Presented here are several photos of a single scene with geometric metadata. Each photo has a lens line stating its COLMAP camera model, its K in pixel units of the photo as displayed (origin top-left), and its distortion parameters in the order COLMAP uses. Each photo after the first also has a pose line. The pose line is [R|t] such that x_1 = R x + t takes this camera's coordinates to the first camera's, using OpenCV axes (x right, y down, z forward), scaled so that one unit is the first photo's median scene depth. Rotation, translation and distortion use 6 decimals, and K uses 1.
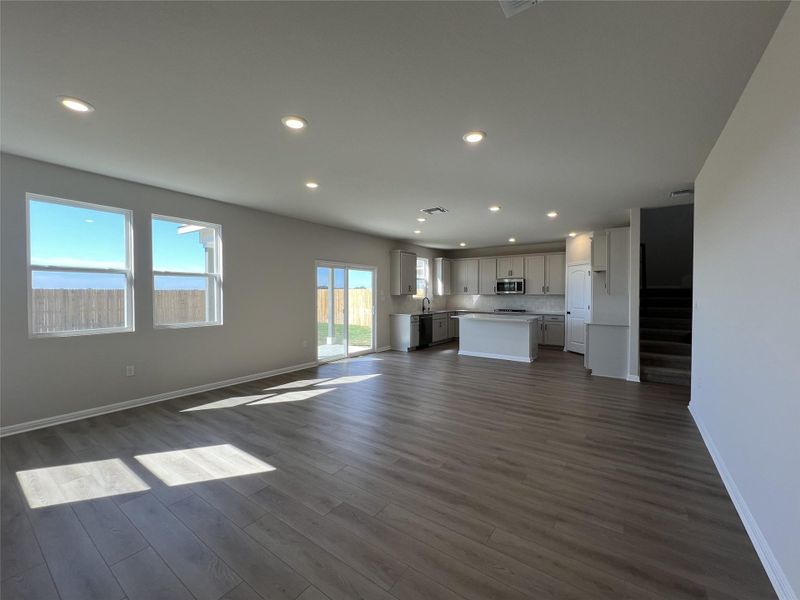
lens RADIAL K [[327.6, 0, 400.0], [0, 327.6, 300.0], [0, 0, 1]] dist [-0.000093, -0.000062]
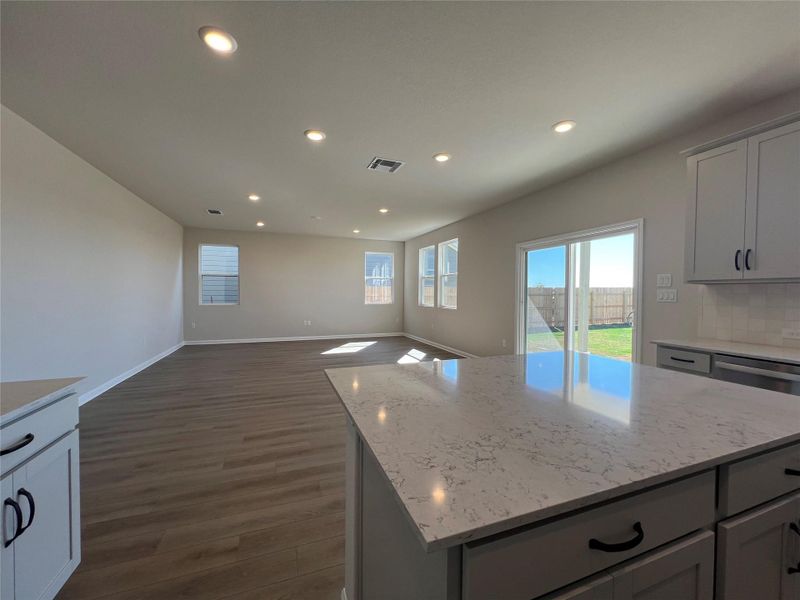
lens RADIAL K [[327.6, 0, 400.0], [0, 327.6, 300.0], [0, 0, 1]] dist [-0.000093, -0.000062]
pose [[-0.551282, 0.011196, -0.834244, 0.750429], [-0.022832, 0.999333, 0.028499, 0.000529], [0.834007, 0.034758, -0.550658, 1.561866]]
